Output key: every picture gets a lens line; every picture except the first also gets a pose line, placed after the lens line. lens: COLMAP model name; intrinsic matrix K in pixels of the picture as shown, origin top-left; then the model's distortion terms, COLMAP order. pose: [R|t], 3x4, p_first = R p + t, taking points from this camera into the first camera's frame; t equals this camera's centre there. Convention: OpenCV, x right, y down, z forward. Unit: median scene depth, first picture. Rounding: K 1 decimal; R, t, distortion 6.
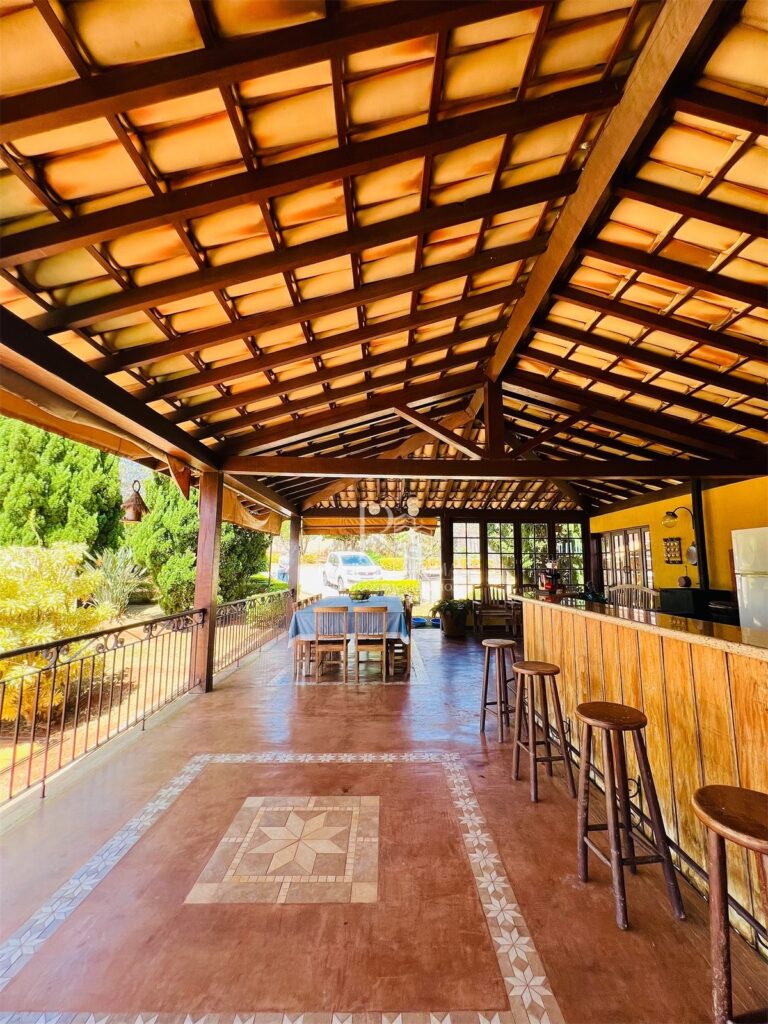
lens RADIAL K [[411.7, 0, 383.3], [0, 411.7, 505.8], [0, 0, 1]] dist [0.001637, -0.002264]
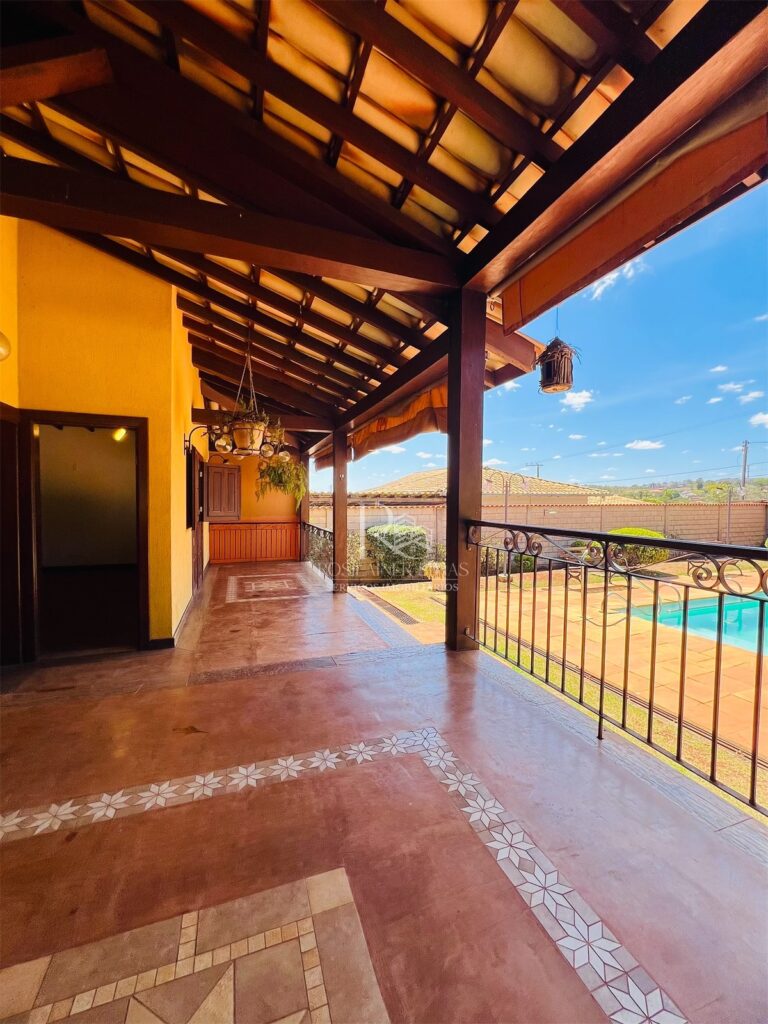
lens RADIAL K [[411.7, 0, 383.3], [0, 411.7, 509.1], [0, 0, 1]] dist [0.001637, -0.002264]
pose [[-0.939175, -0.005676, -0.343393, -0.339298], [0.035998, 0.992729, -0.114862, 0.497974], [0.341548, -0.120237, -0.932142, 1.928422]]
